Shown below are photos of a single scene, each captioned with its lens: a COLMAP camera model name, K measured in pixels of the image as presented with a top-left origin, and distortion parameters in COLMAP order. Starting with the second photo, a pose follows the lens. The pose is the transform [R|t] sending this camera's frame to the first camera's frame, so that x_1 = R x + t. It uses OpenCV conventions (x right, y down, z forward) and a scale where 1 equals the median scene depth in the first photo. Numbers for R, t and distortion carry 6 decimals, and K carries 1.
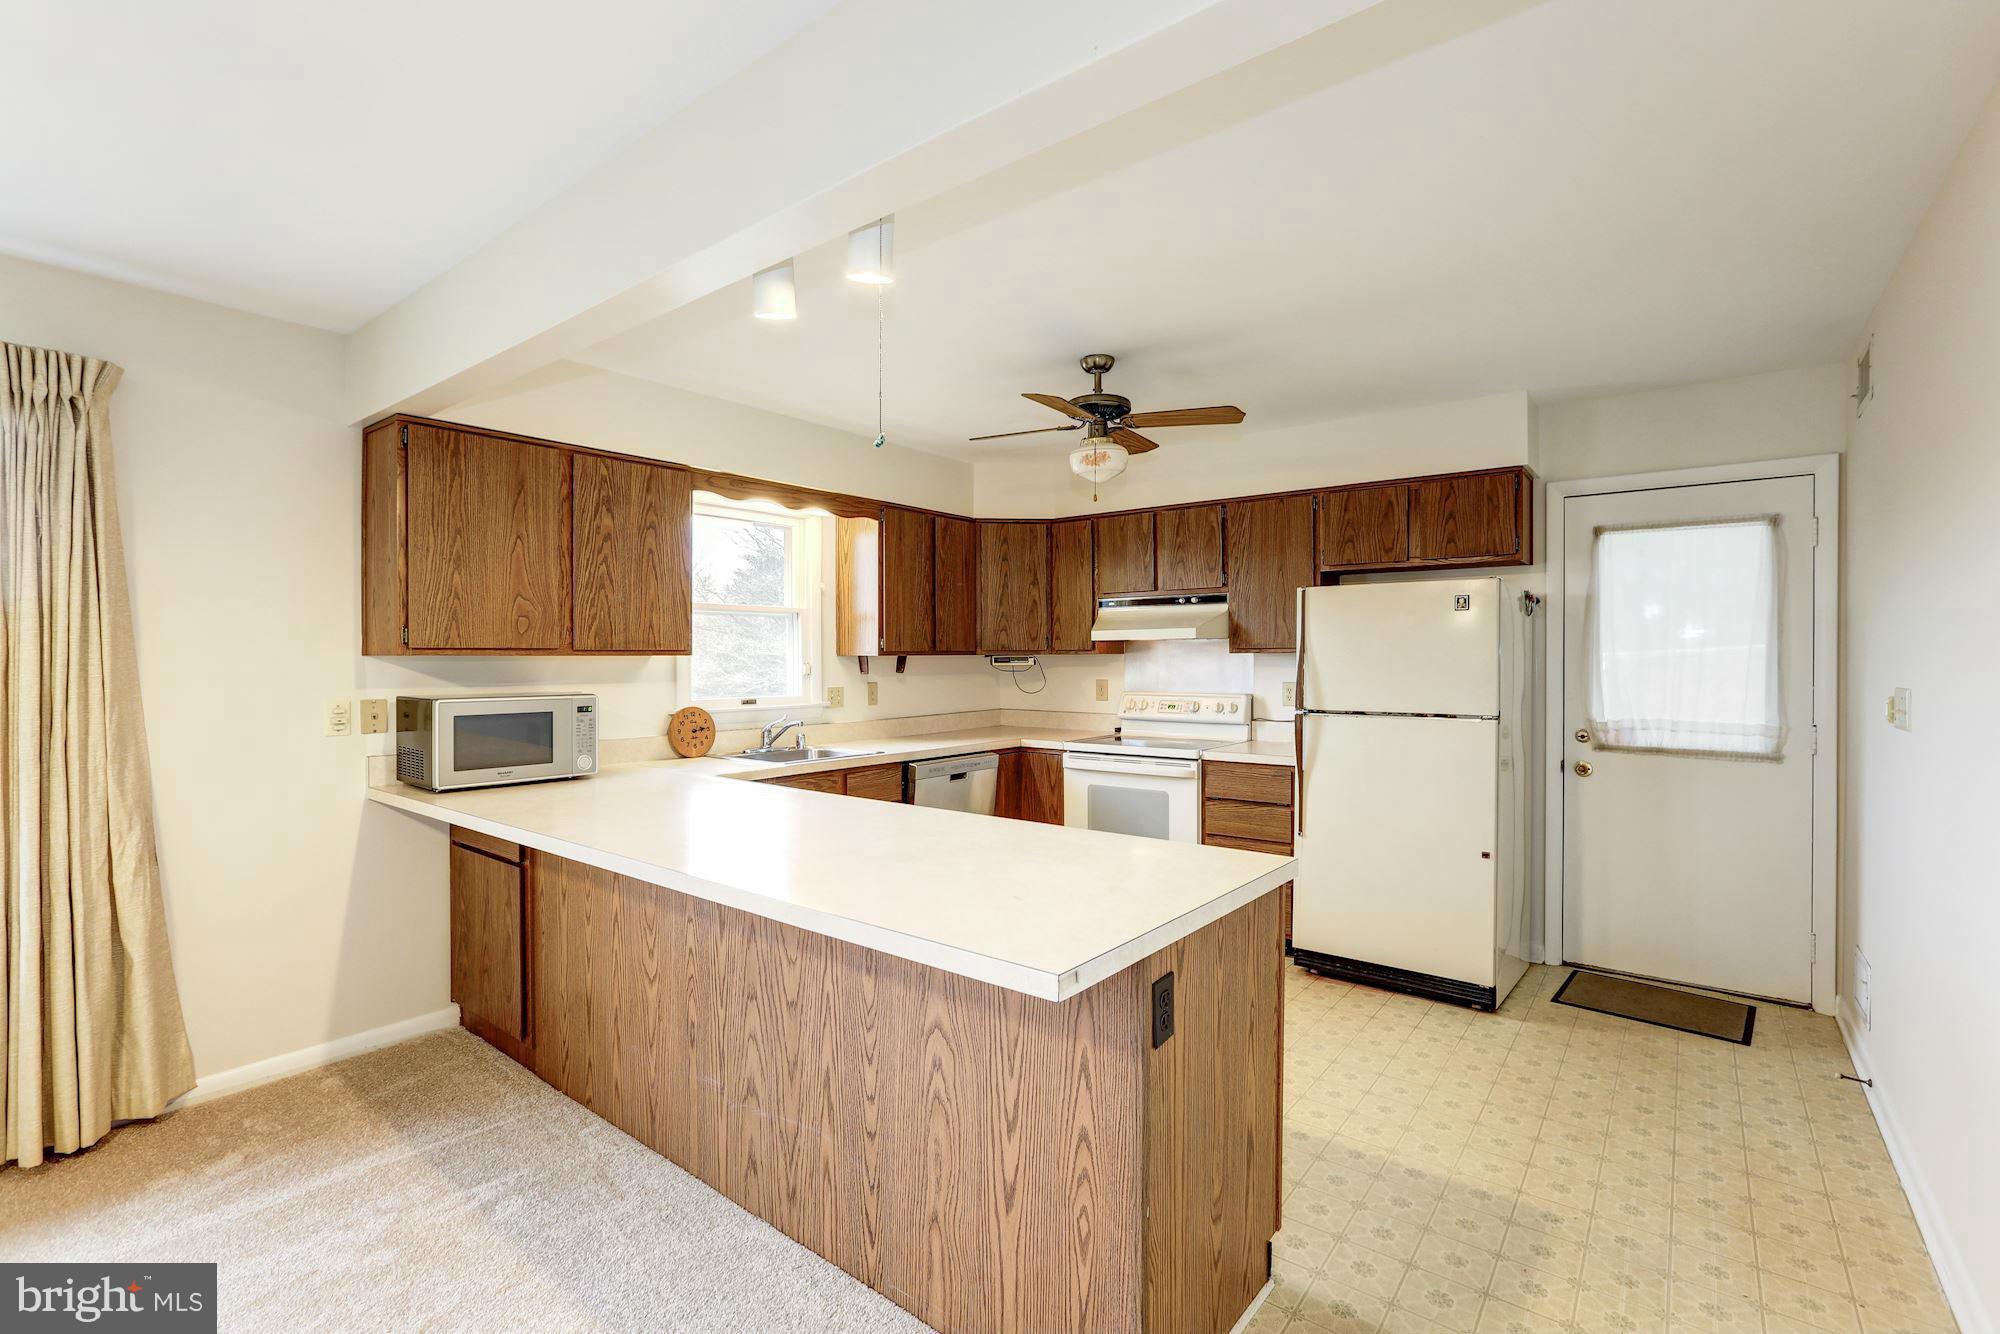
lens RADIAL K [[899.5, 0, 995.7], [0, 899.5, 661.0], [0, 0, 1]] dist [-0.042271, 0.021904]
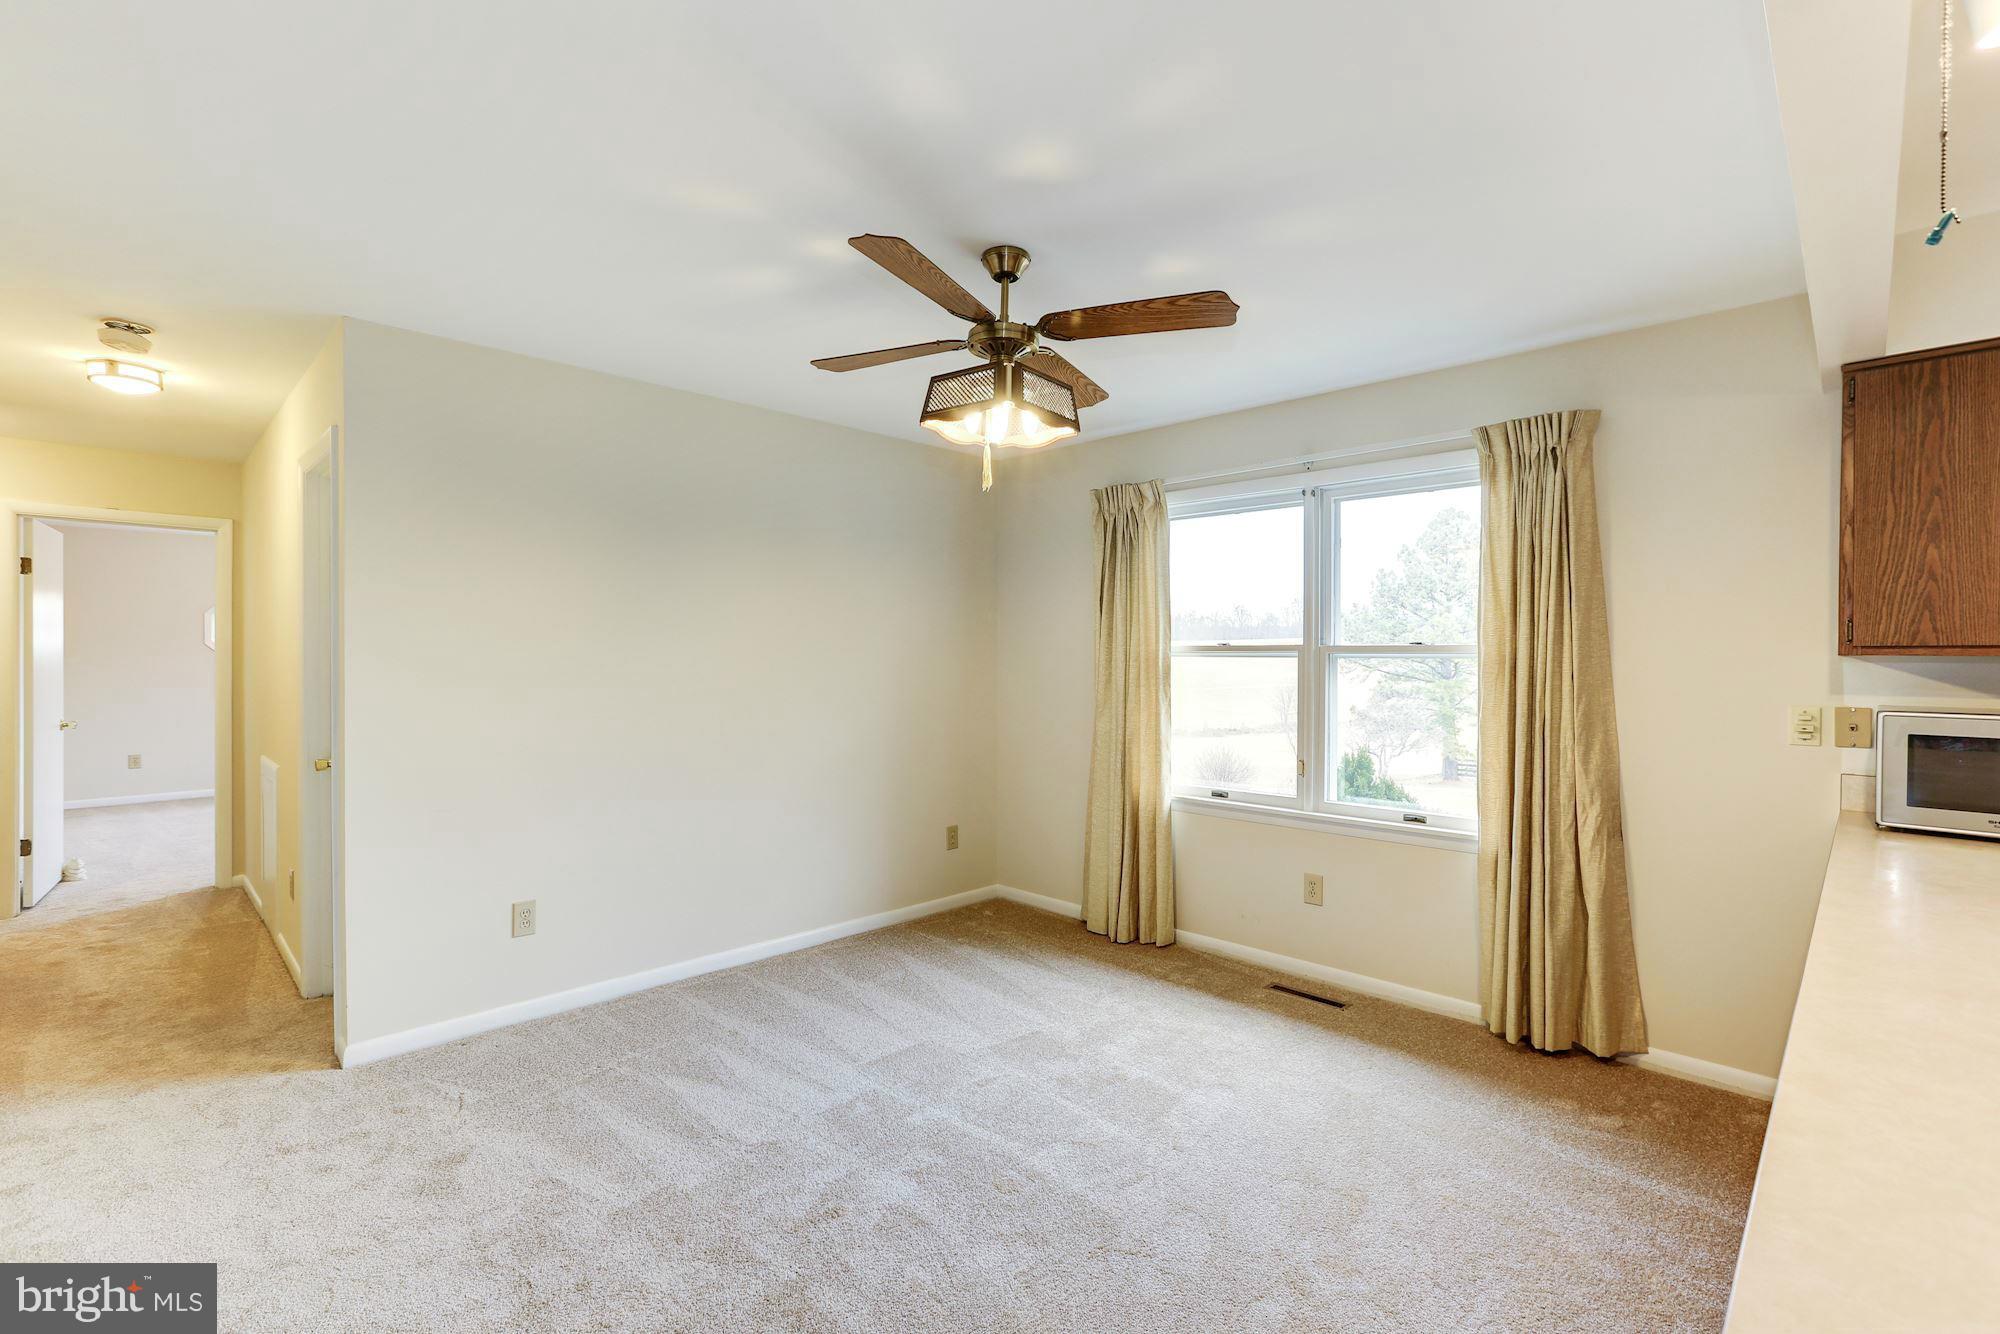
lens RADIAL K [[899.5, 0, 995.7], [0, 899.5, 661.0], [0, 0, 1]] dist [-0.042271, 0.021904]
pose [[-0.109592, 0.007388, -0.993949, 0.196016], [-0.008446, 0.999929, 0.008363, -0.000793], [0.993941, 0.009311, -0.109522, 0.245695]]
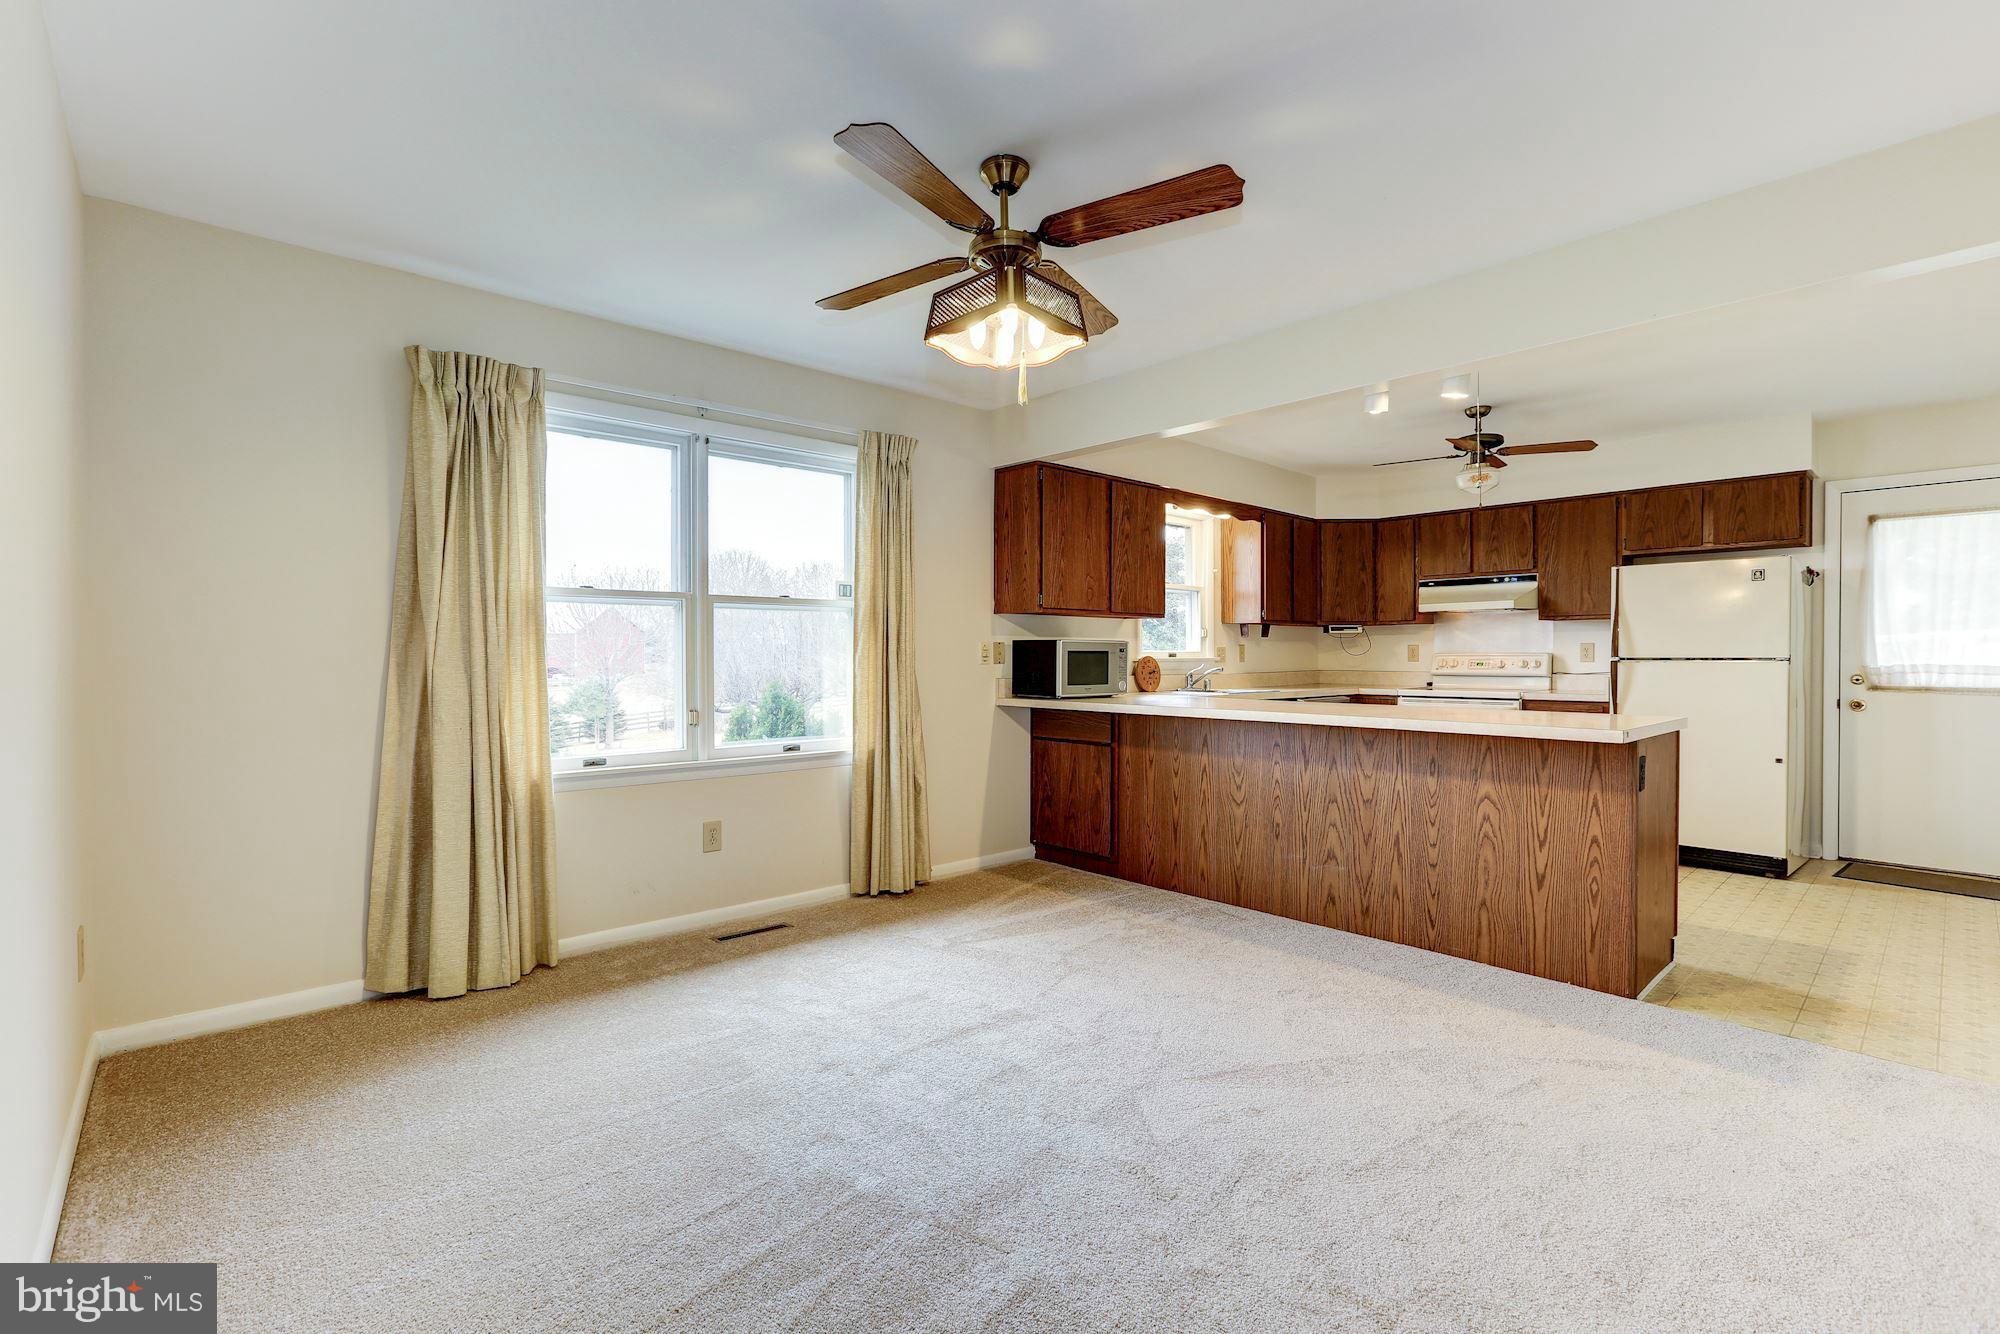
lens RADIAL K [[899.5, 0, 995.7], [0, 899.5, 661.0], [0, 0, 1]] dist [-0.042271, 0.021904]
pose [[0.986836, 0.002388, -0.161704, -0.397350], [-0.002093, 0.999996, 0.001996, 0.064369], [0.161708, -0.001631, 0.986837, -0.504647]]
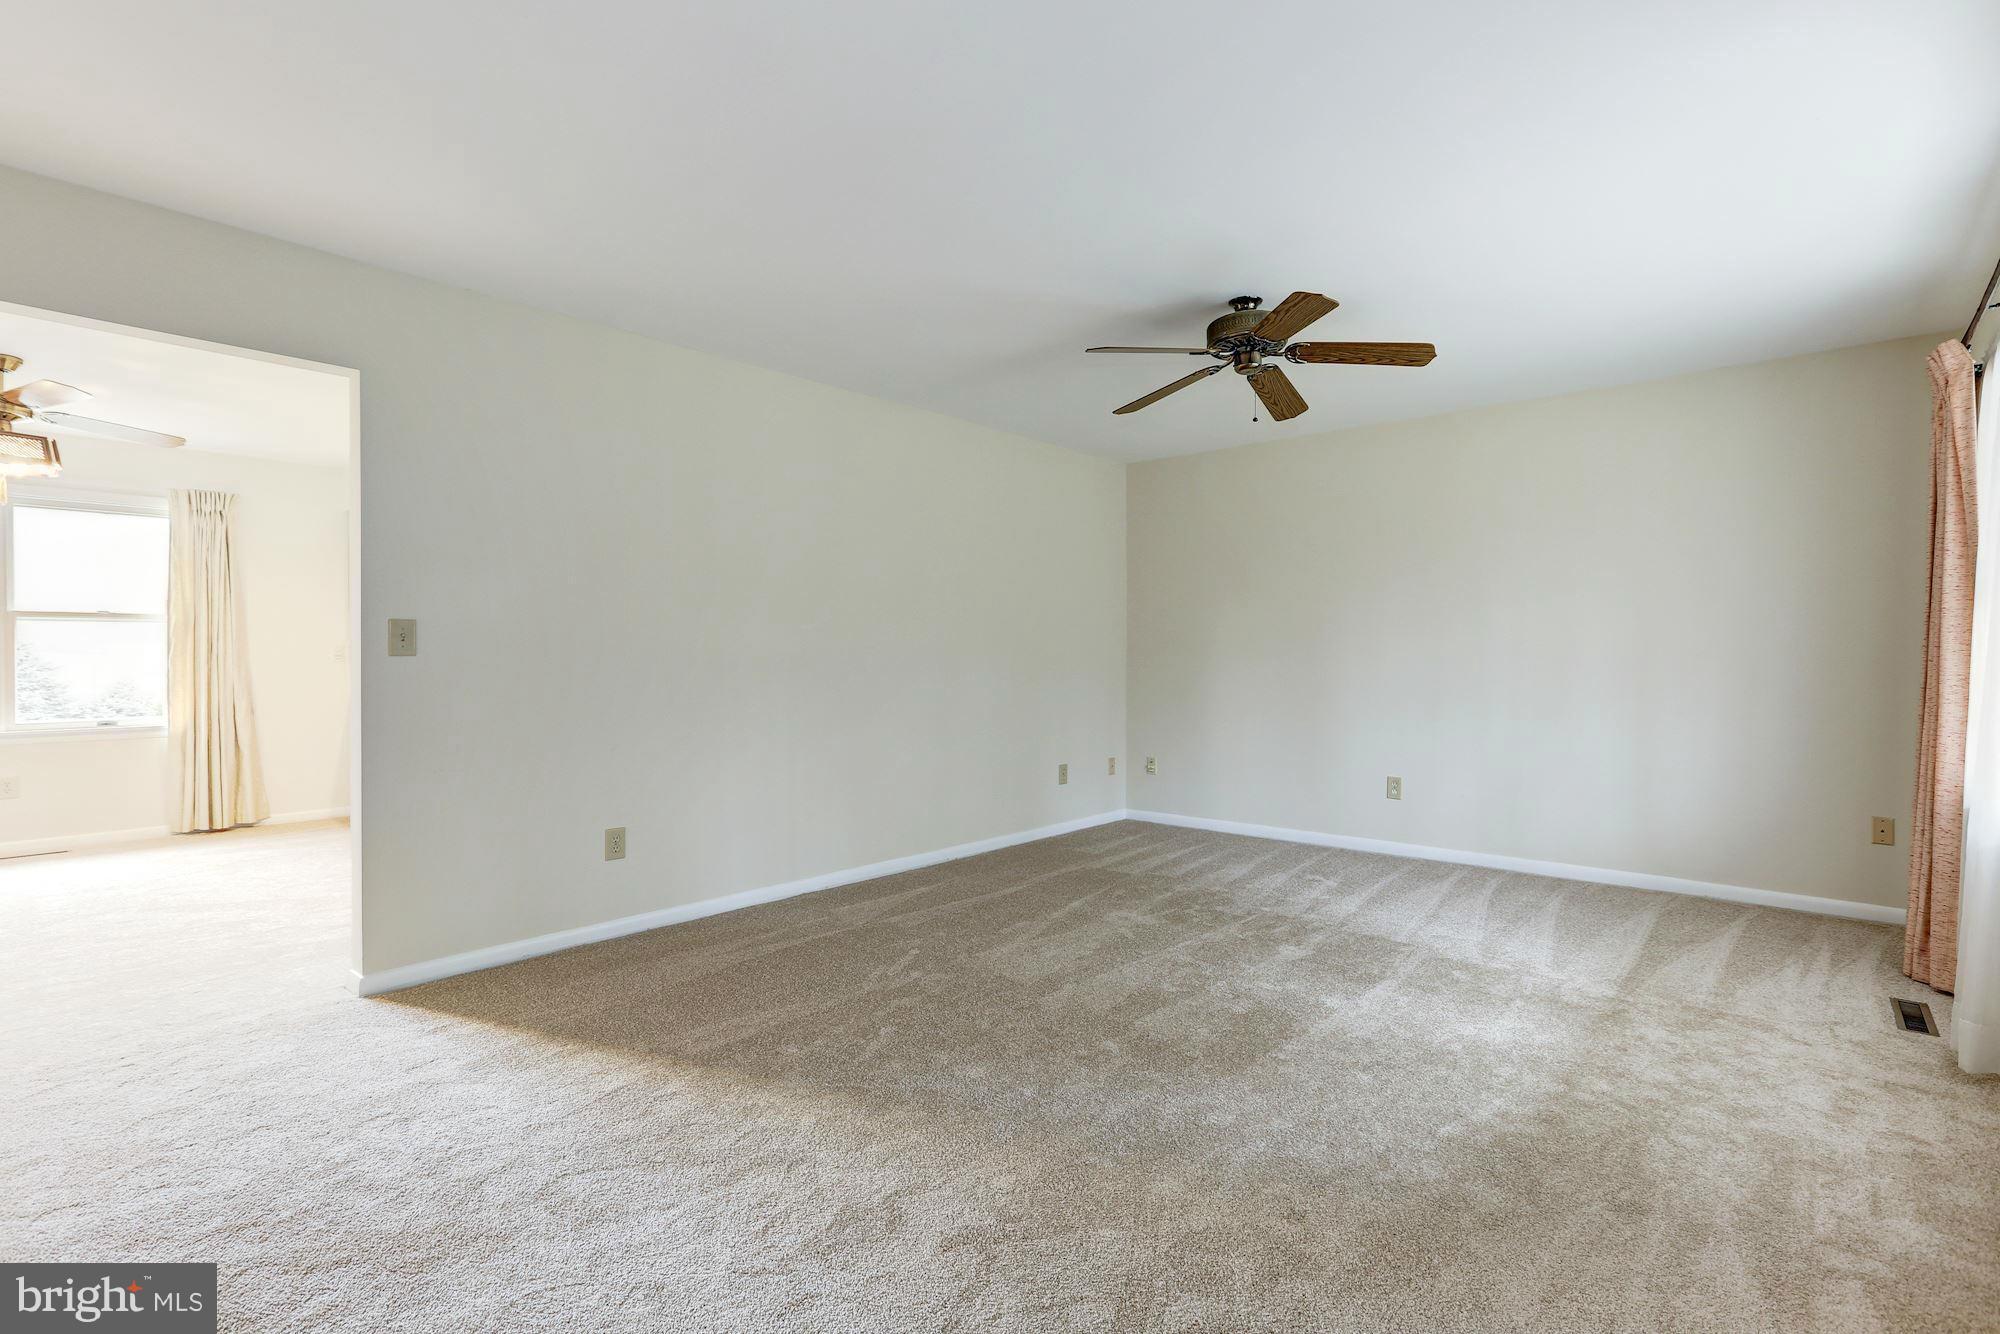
lens RADIAL K [[899.5, 0, 995.7], [0, 899.5, 661.0], [0, 0, 1]] dist [-0.042271, 0.021904]
pose [[0.996503, 0.024996, -0.079728, 0.825409], [-0.023256, 0.999472, 0.022675, -0.000185], [0.080253, -0.020742, 0.996559, -0.808315]]
